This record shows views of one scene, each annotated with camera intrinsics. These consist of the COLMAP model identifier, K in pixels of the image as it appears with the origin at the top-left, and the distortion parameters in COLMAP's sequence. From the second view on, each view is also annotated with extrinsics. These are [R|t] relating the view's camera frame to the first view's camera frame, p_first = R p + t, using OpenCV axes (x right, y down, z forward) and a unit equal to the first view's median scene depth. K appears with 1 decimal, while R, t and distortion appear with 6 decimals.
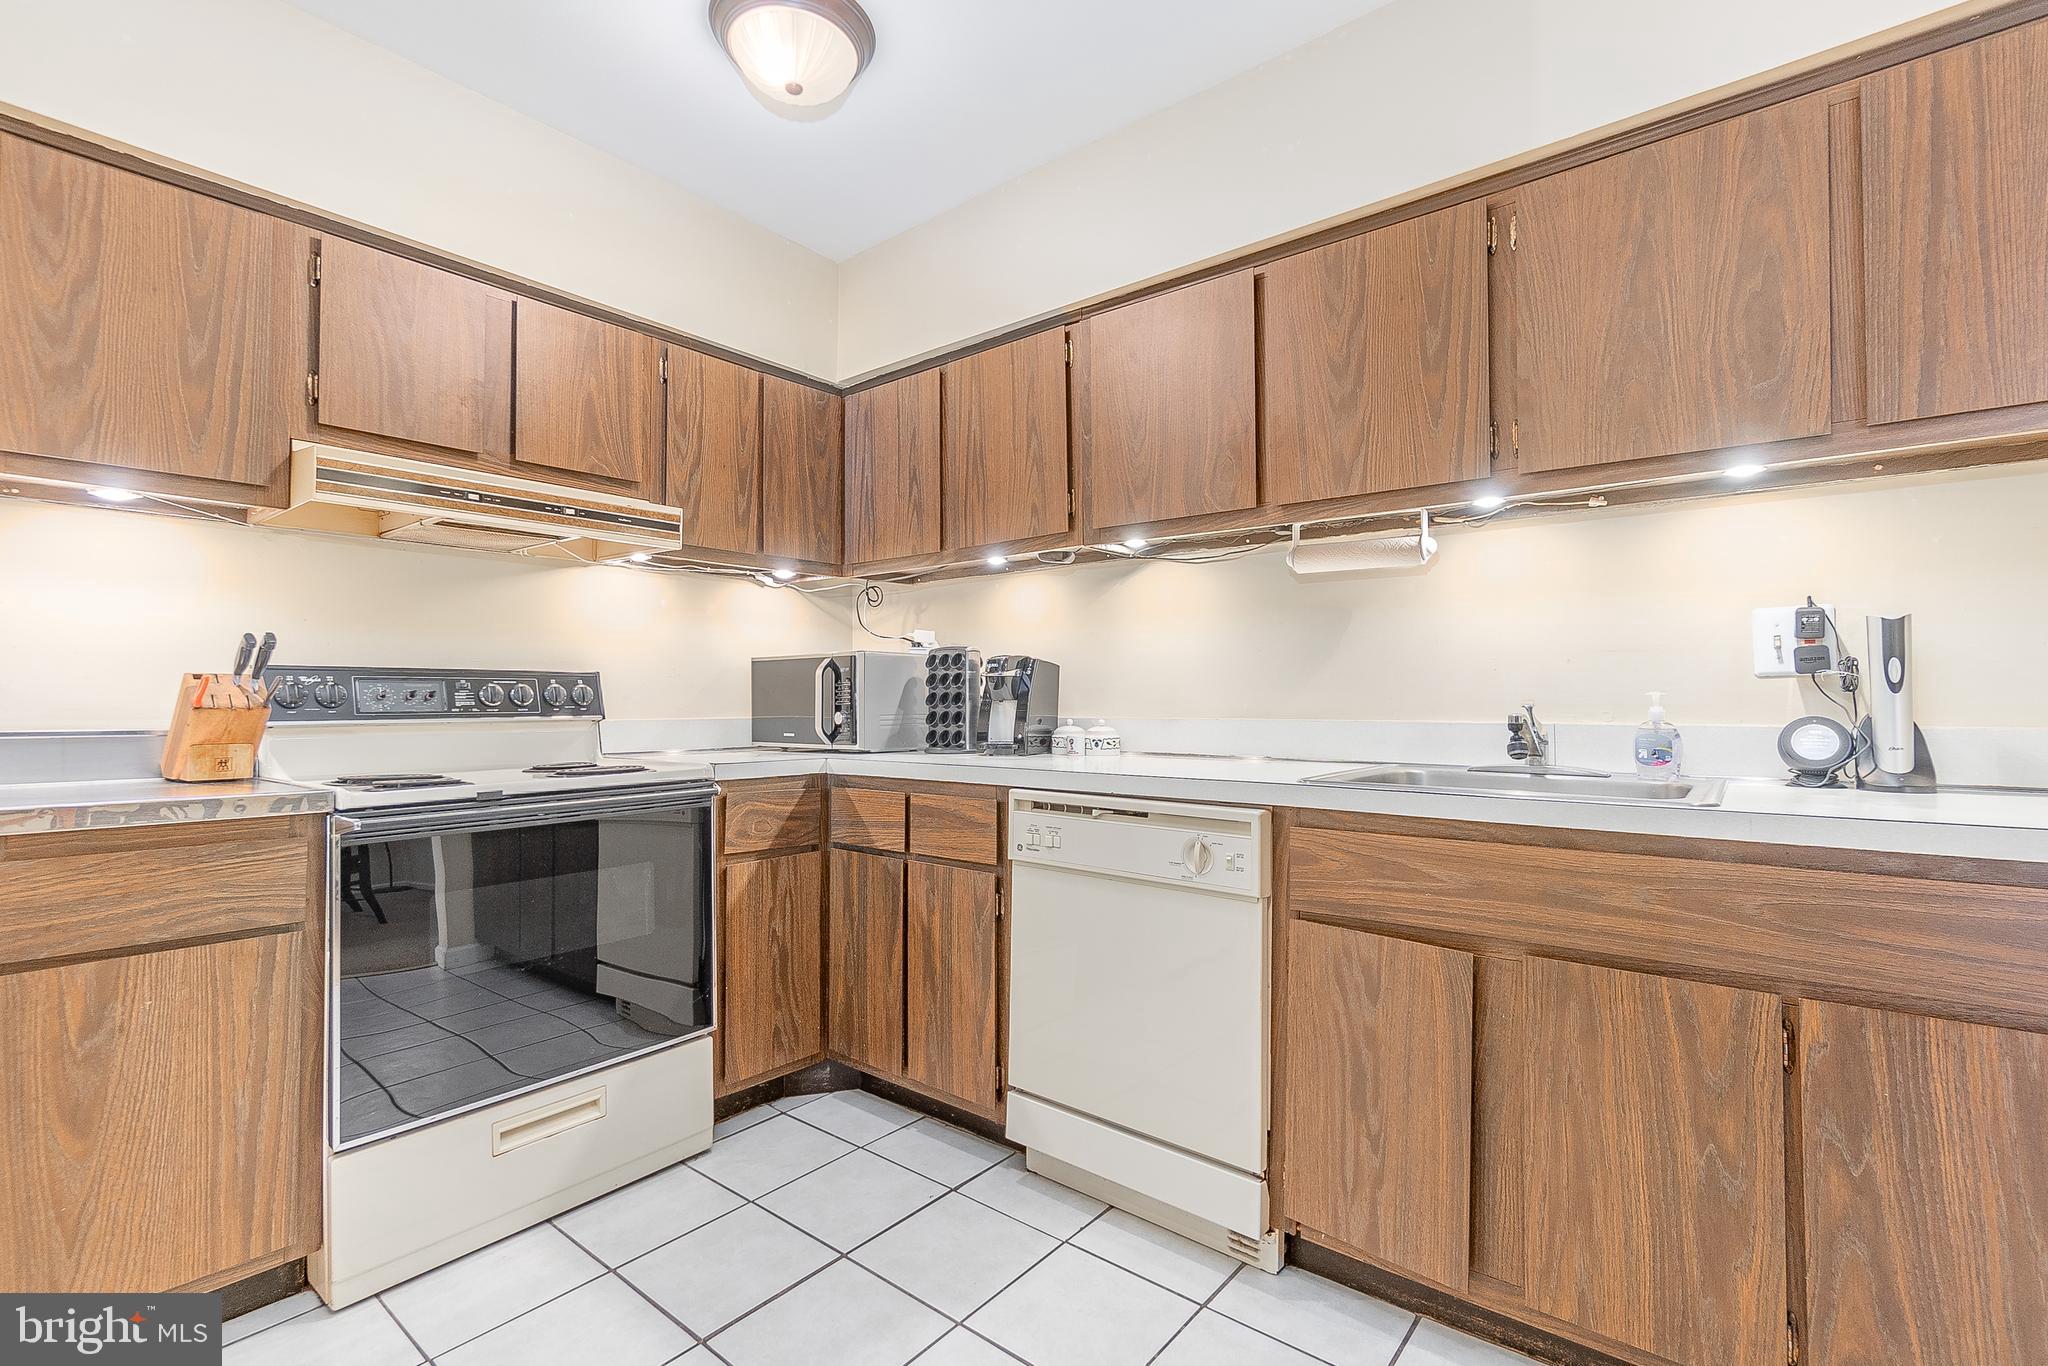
lens RADIAL K [[914.3, 0, 1032.5], [0, 914.3, 680.2], [0, 0, 1]] dist [-0.001169, 0.000819]
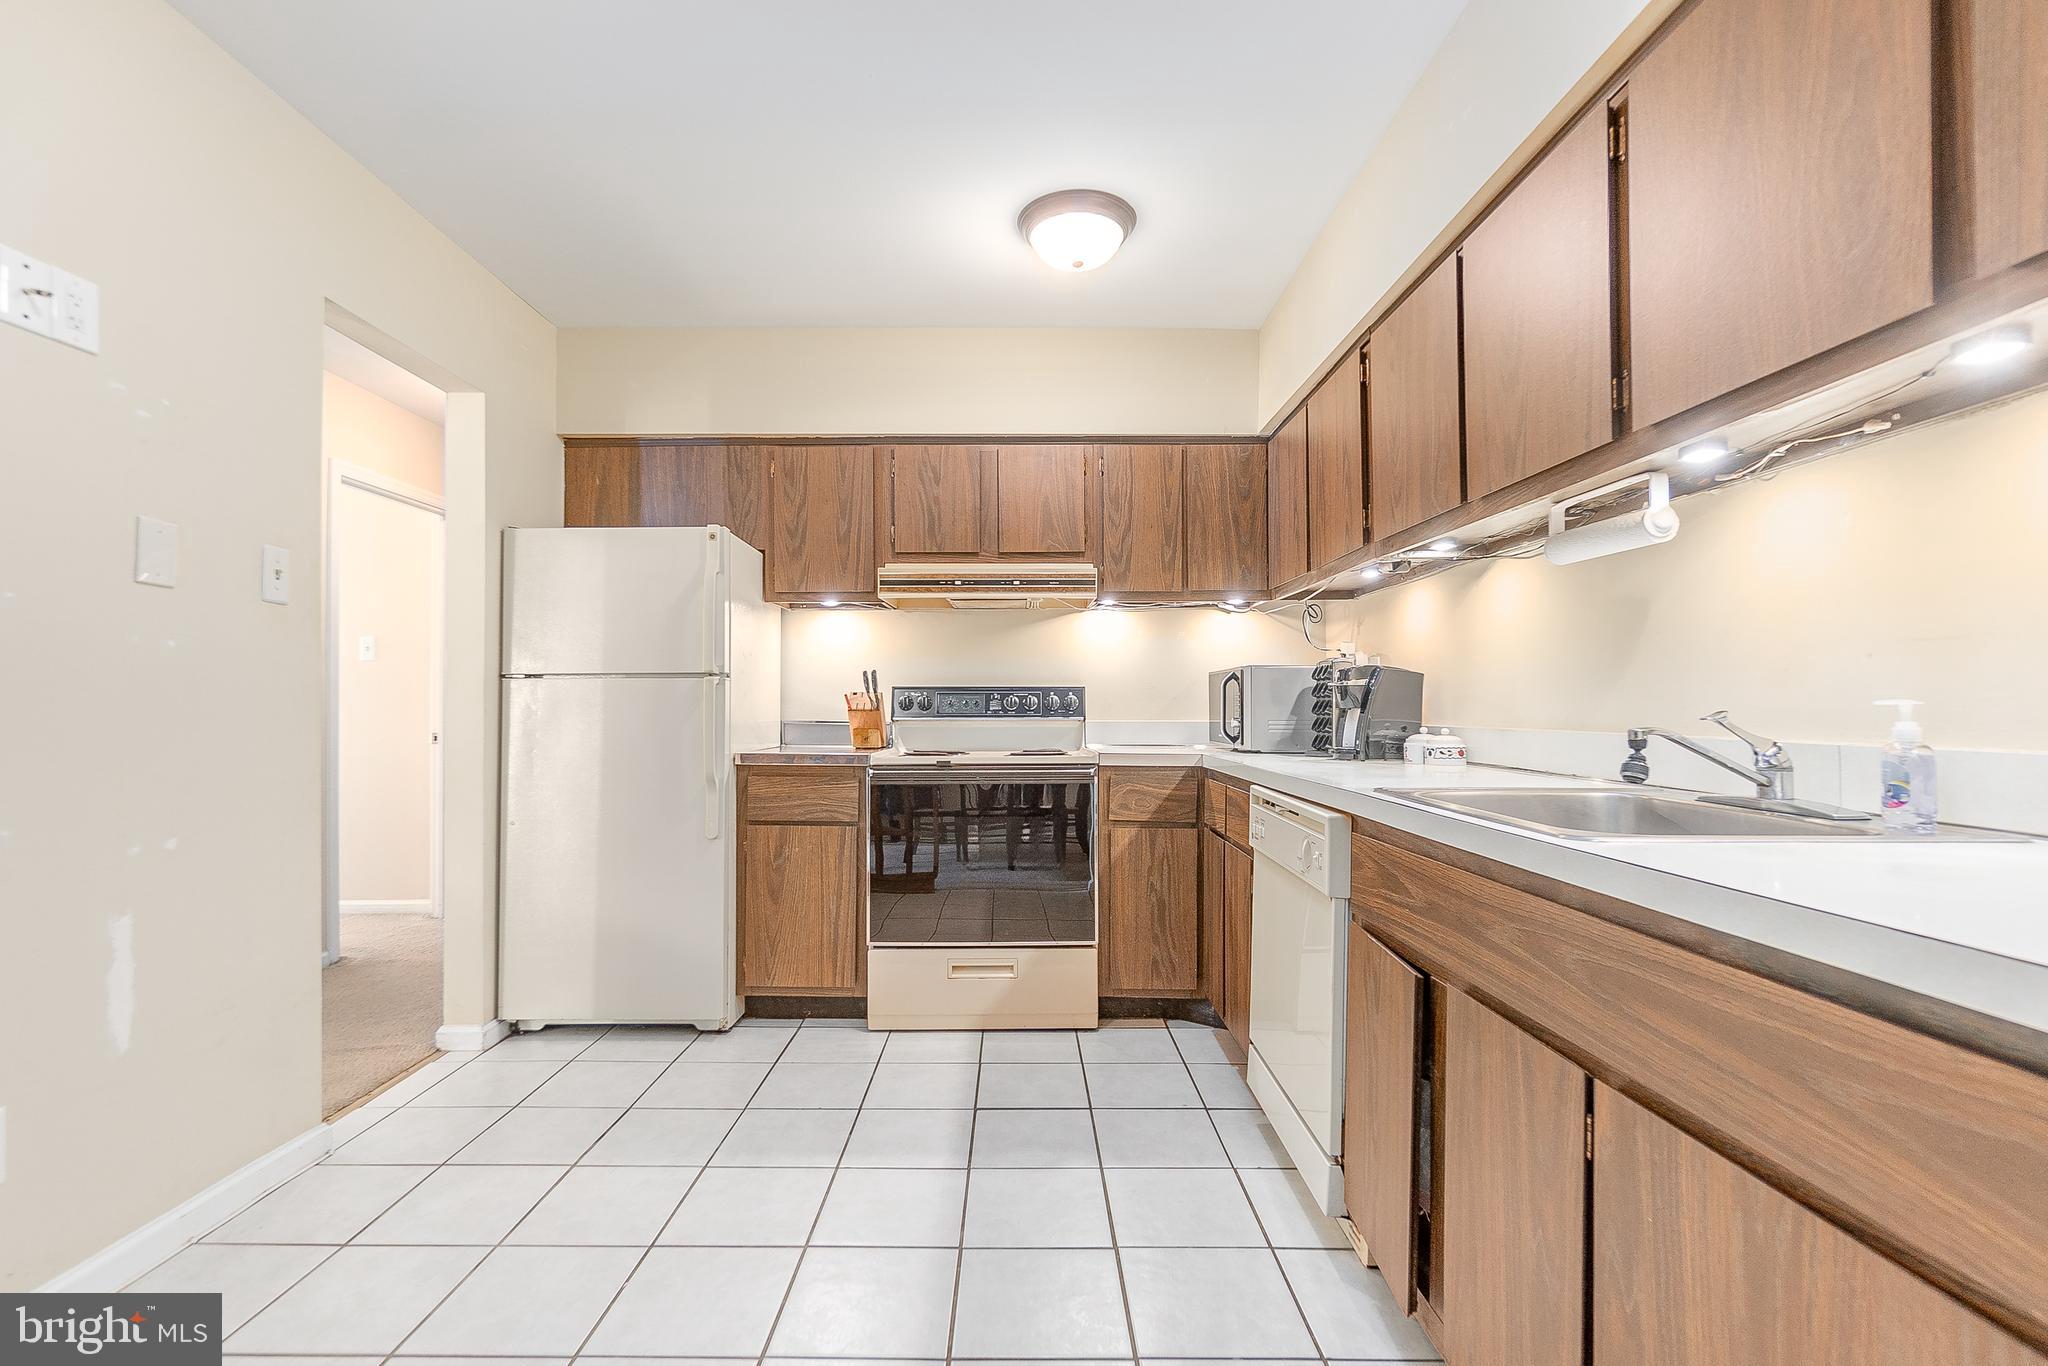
lens RADIAL K [[914.3, 0, 1059.2], [0, 914.3, 704.8], [0, 0, 1]] dist [-0.001169, 0.000819]
pose [[0.644374, 0.002098, -0.764708, 0.630240], [0.013437, 0.999811, 0.014065, -0.001509], [0.764593, -0.019339, 0.644224, 0.064096]]
